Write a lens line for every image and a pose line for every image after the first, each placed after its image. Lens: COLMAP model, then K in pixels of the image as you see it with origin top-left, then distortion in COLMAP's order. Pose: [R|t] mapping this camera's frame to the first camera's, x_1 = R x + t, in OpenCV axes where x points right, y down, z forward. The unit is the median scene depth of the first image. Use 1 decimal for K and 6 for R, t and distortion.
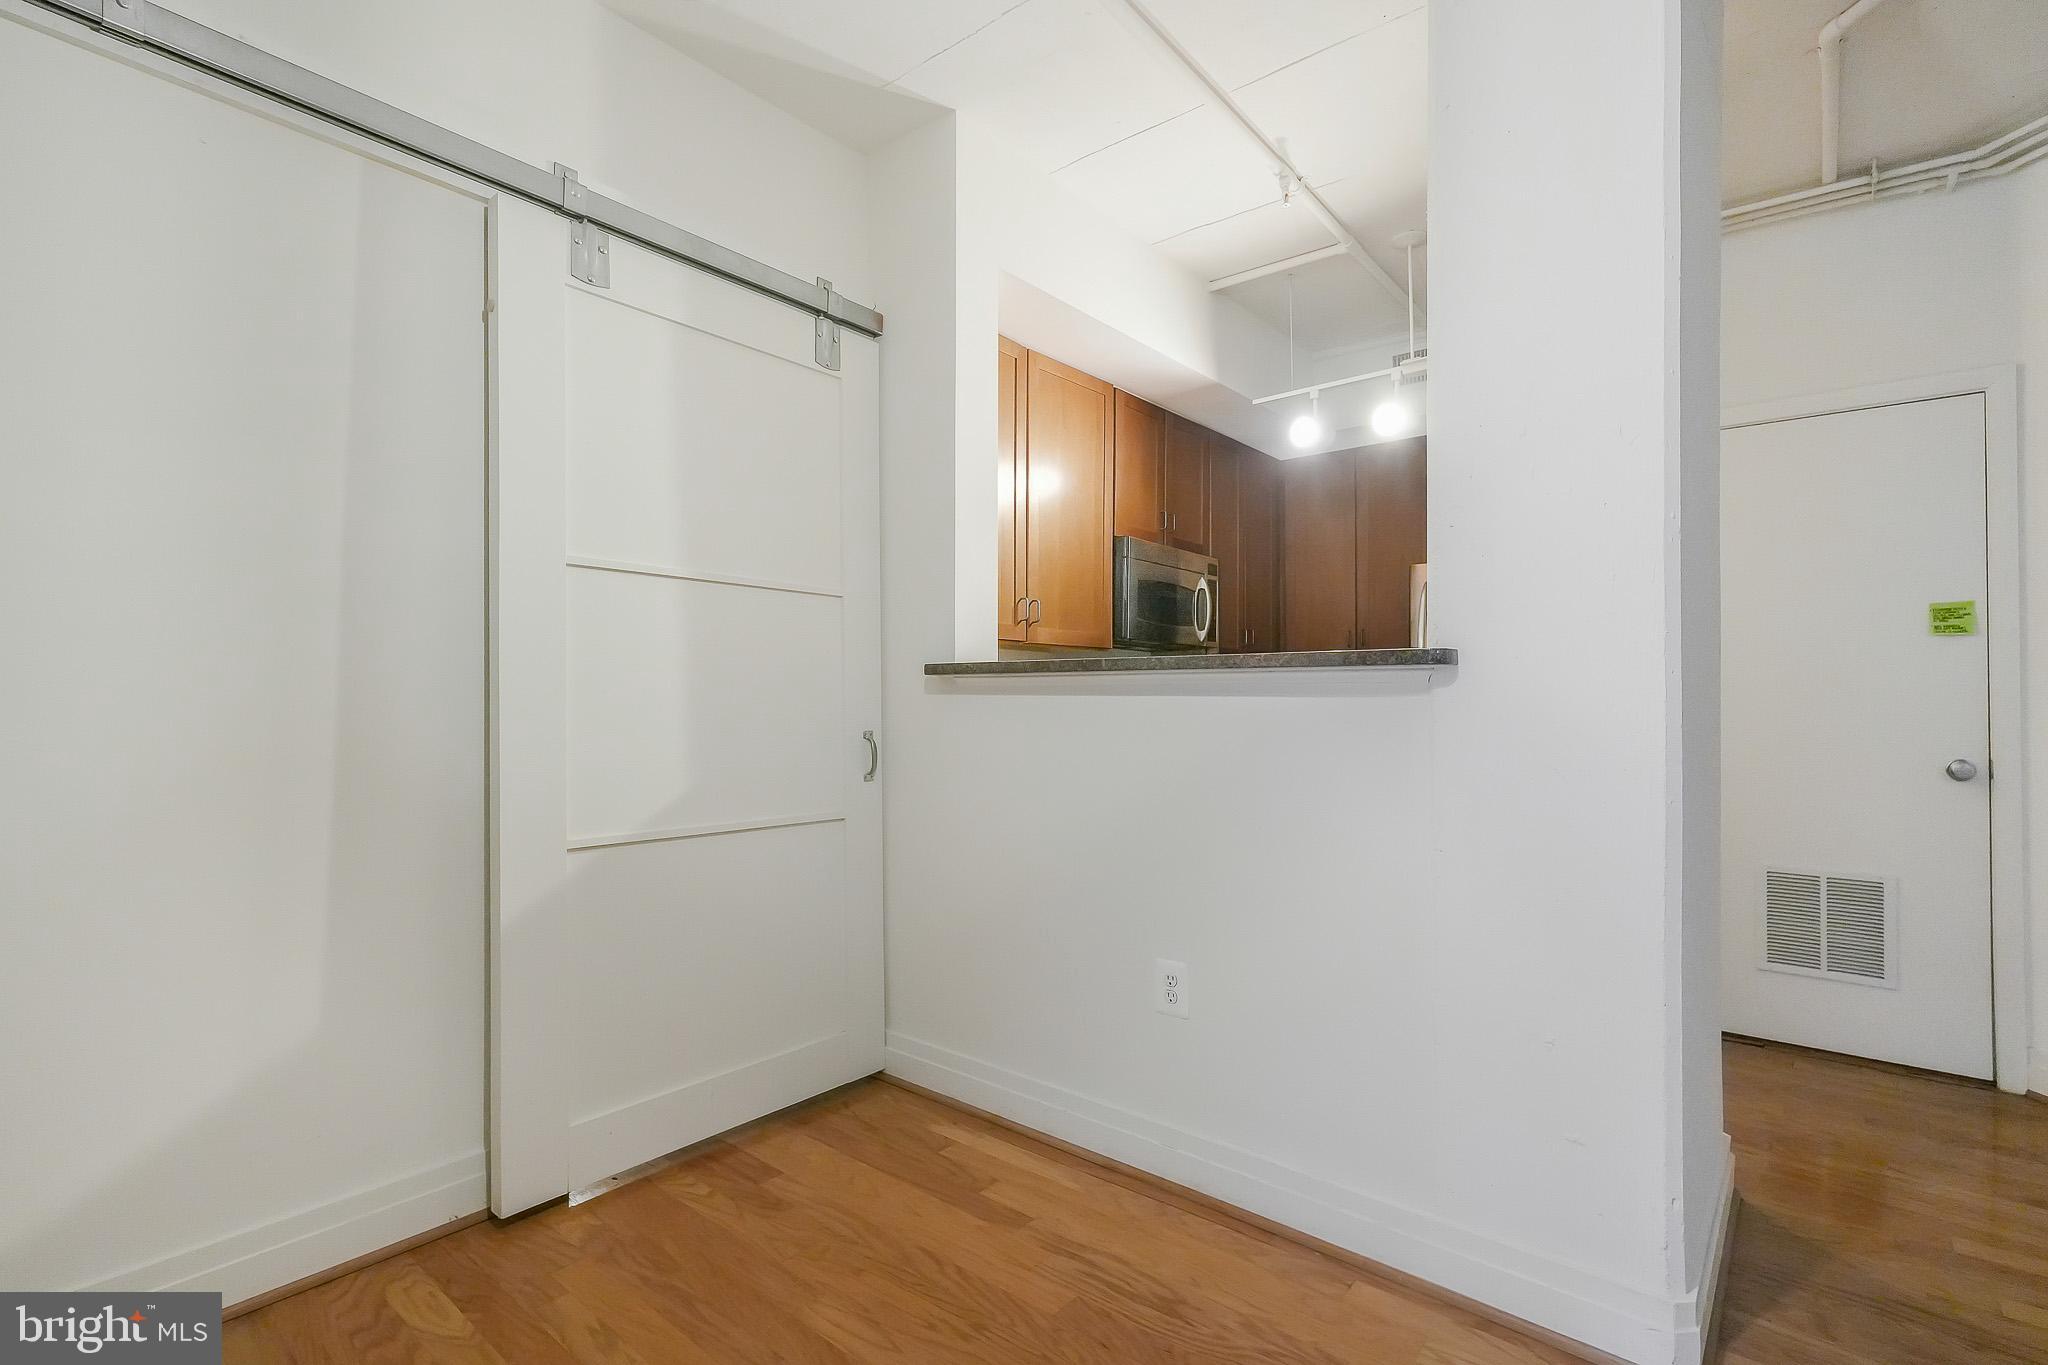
lens RADIAL K [[947.9, 0, 1028.5], [0, 947.9, 697.4], [0, 0, 1]] dist [-0.000644, 0.000250]
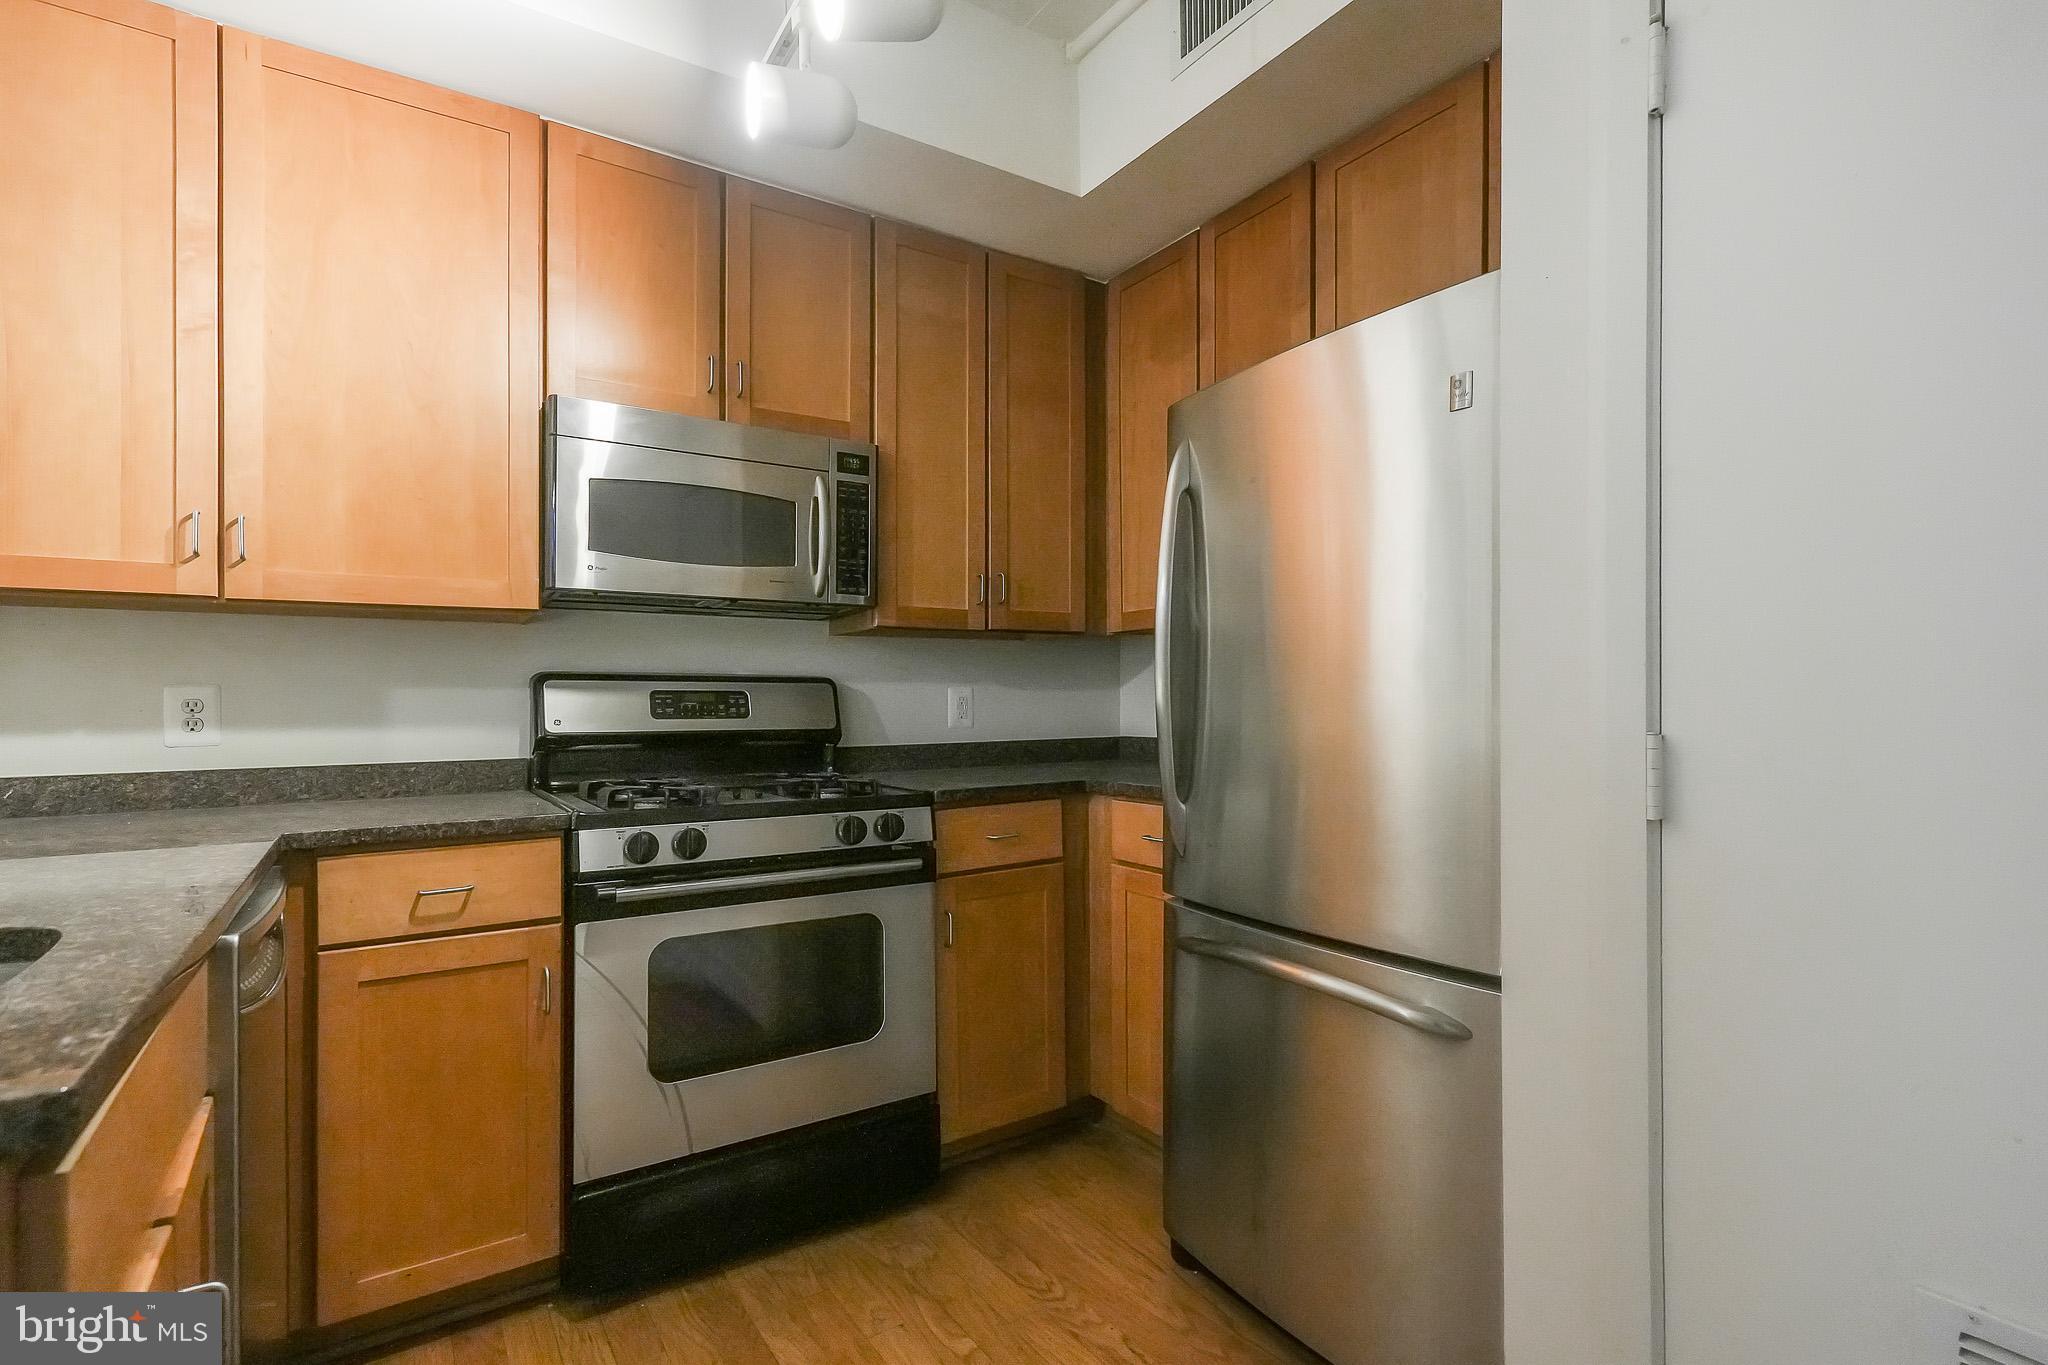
lens RADIAL K [[962.5, 0, 1021.5], [0, 962.5, 719.6], [0, 0, 1]] dist [0.000807, 0.000150]
pose [[0.959504, -0.010038, -0.281517, 0.661317], [0.016058, 0.999689, 0.019087, 0.007422], [0.281238, -0.022835, 0.959366, 0.723927]]
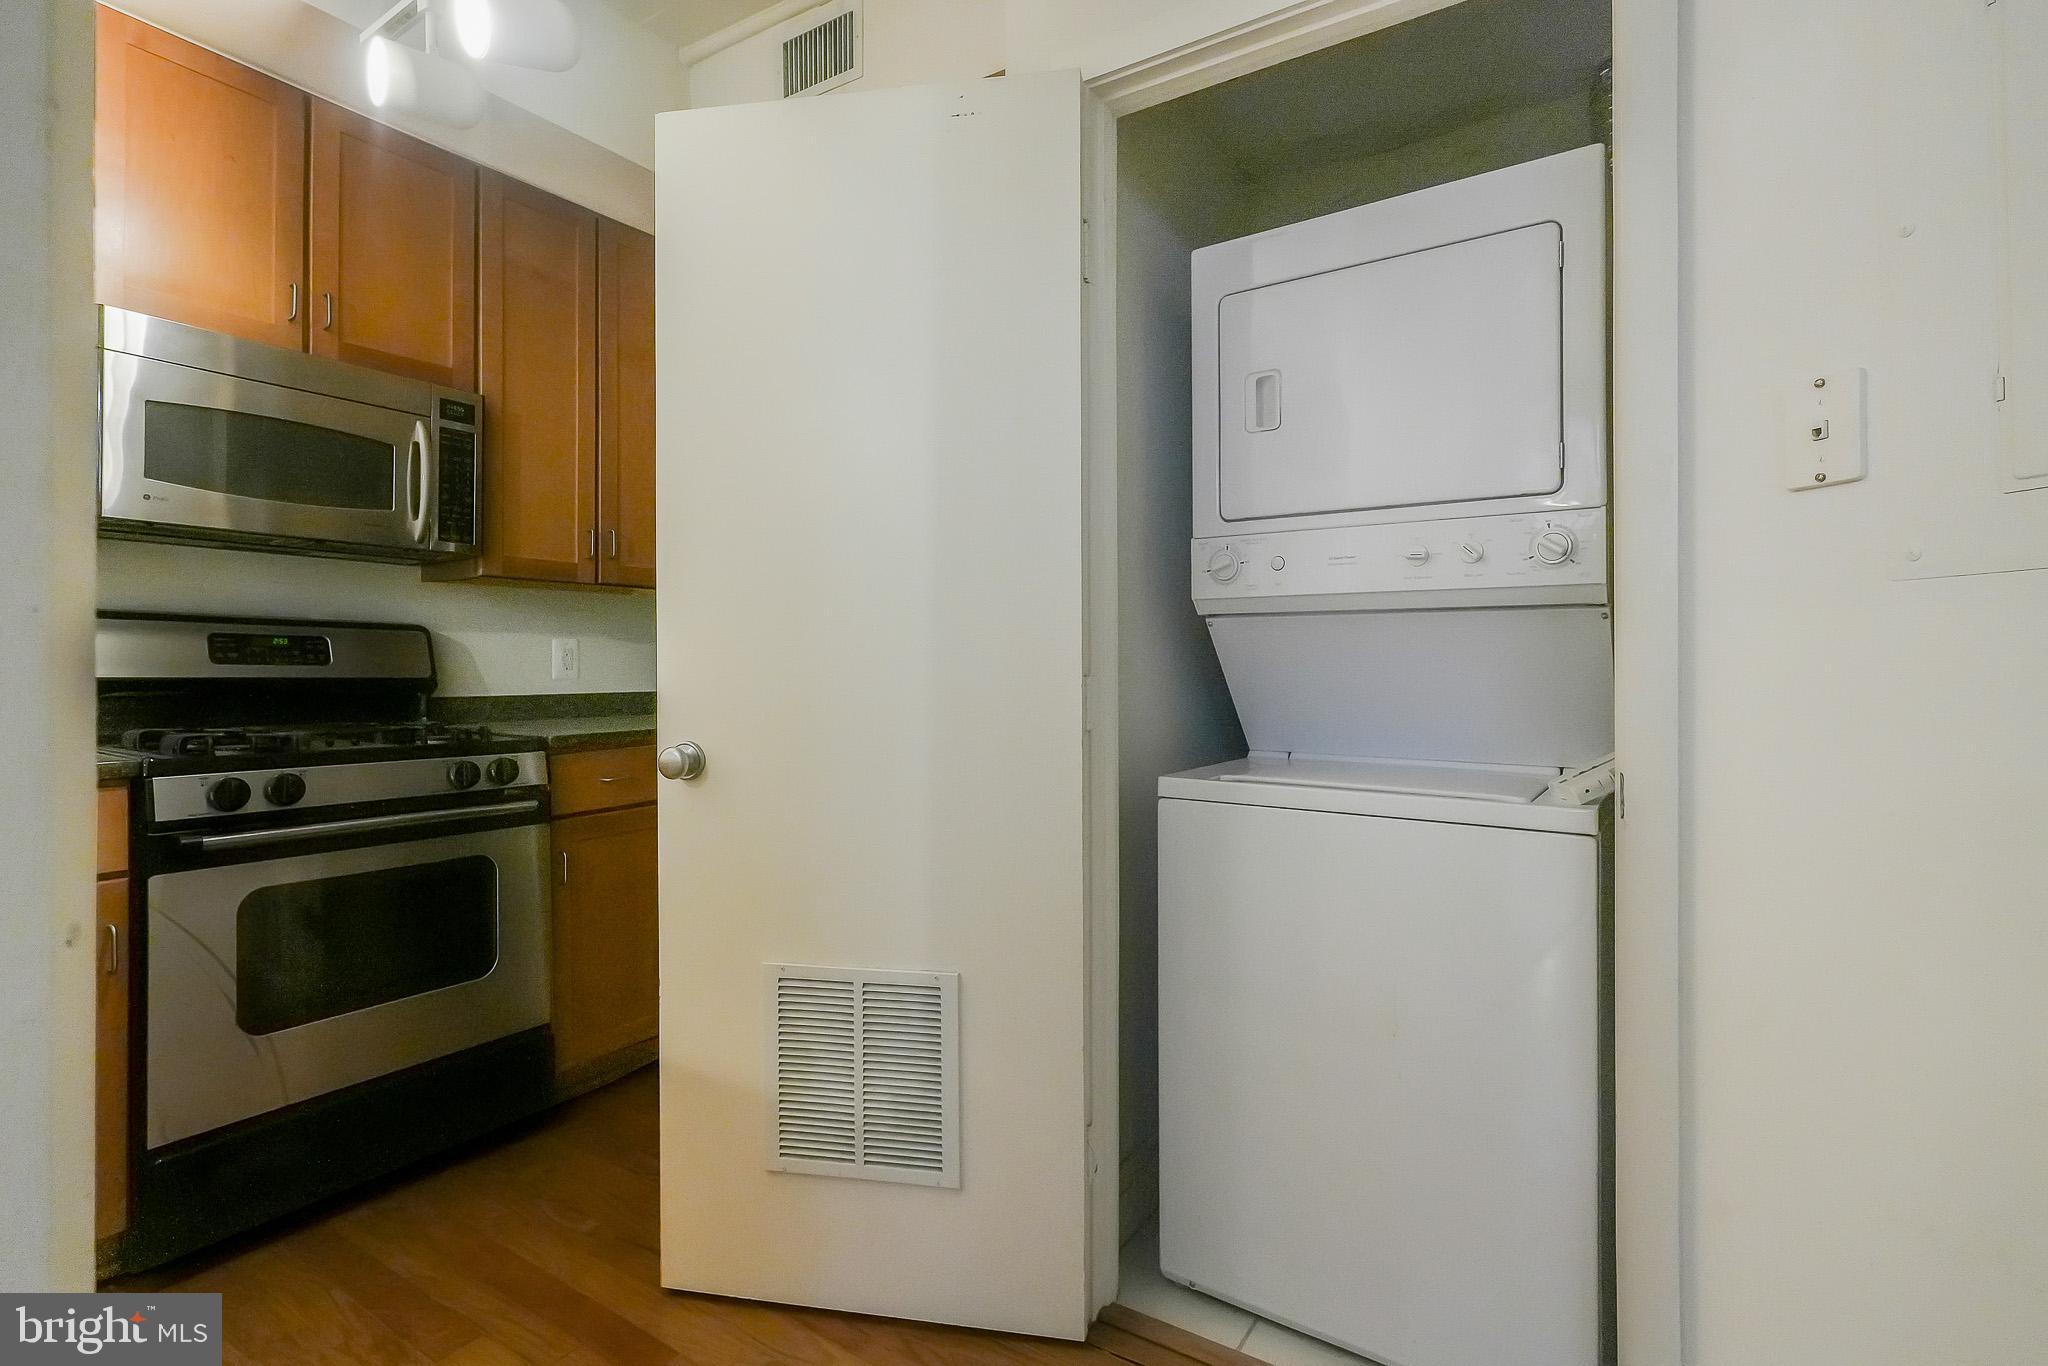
lens RADIAL K [[951.9, 0, 970.4], [0, 951.9, 699.7], [0, 0, 1]] dist [0.000086, 0.000008]
pose [[0.996345, -0.003337, 0.085353, 0.660556], [-0.000333, 0.999077, 0.042949, 0.013380], [-0.085418, -0.042820, 0.995425, 0.618455]]
